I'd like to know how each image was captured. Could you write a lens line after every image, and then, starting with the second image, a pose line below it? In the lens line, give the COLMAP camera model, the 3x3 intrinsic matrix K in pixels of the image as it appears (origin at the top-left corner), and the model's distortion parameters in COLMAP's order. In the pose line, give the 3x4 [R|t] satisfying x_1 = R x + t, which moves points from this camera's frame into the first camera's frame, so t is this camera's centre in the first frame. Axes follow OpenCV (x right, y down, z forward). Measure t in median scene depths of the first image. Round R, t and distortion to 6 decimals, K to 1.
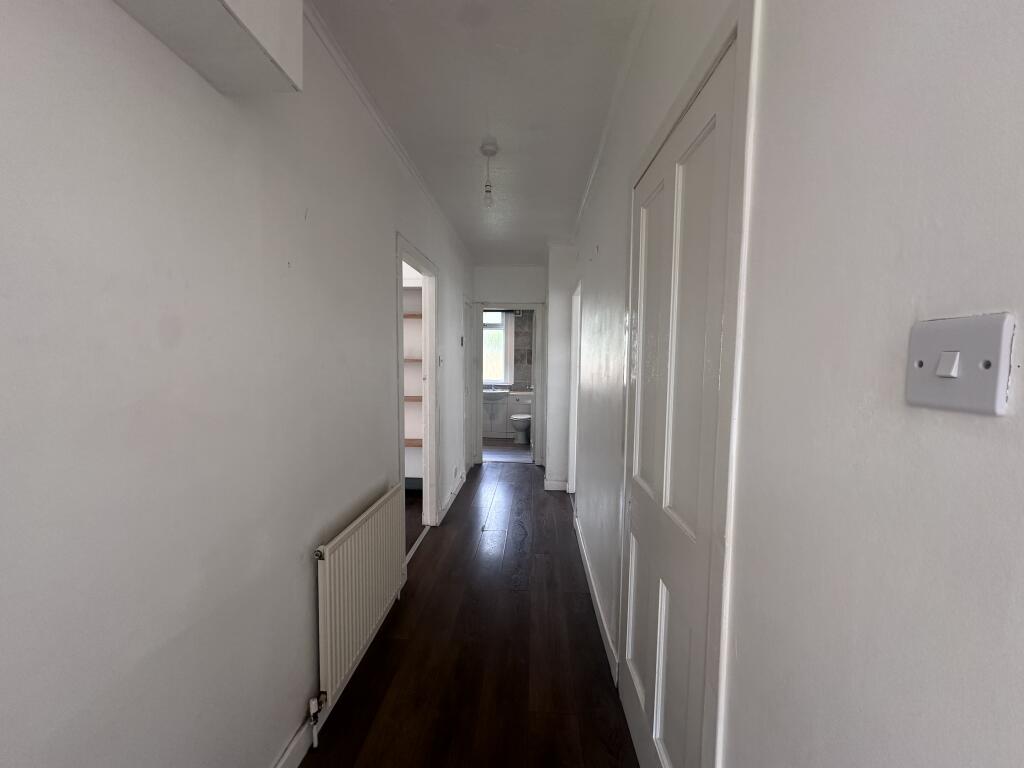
lens RADIAL K [[406.0, 0, 512.0], [0, 406.0, 384.0], [0, 0, 1]] dist [0.000473, 0.000050]
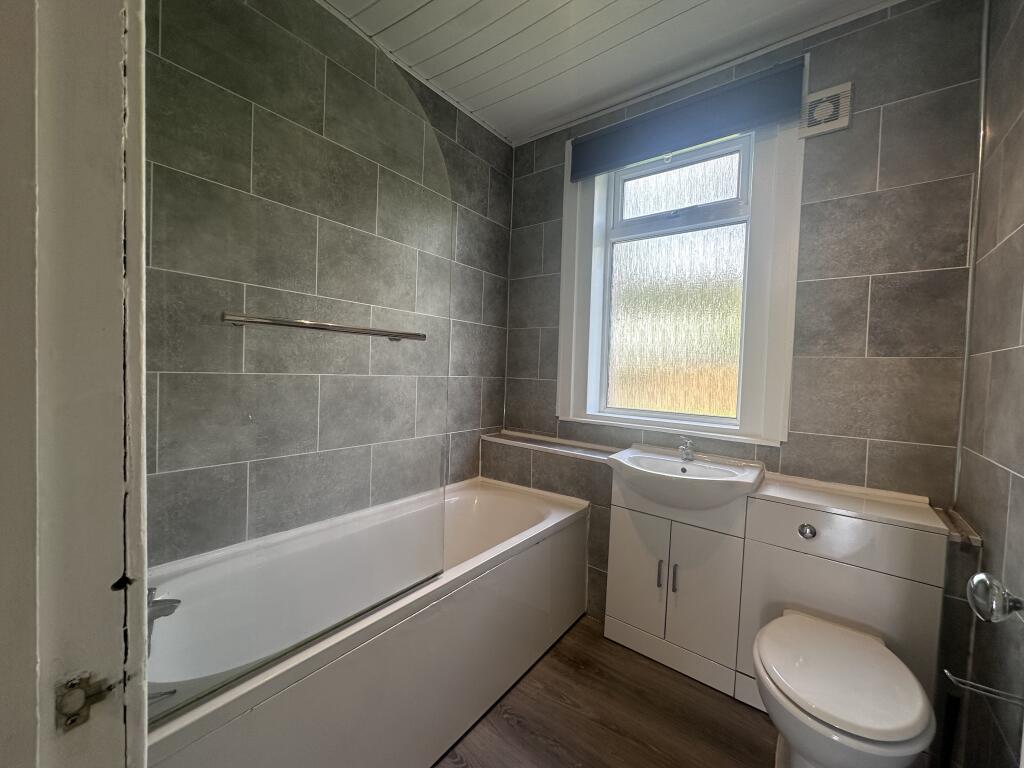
lens RADIAL K [[406.0, 0, 512.0], [0, 406.0, 384.0], [0, 0, 1]] dist [0.000473, 0.000050]
pose [[0.824945, 0.033847, -0.564198, 0.003881], [-0.062614, 0.997534, -0.031708, -0.014678], [0.561734, 0.061484, 0.825030, 0.740161]]
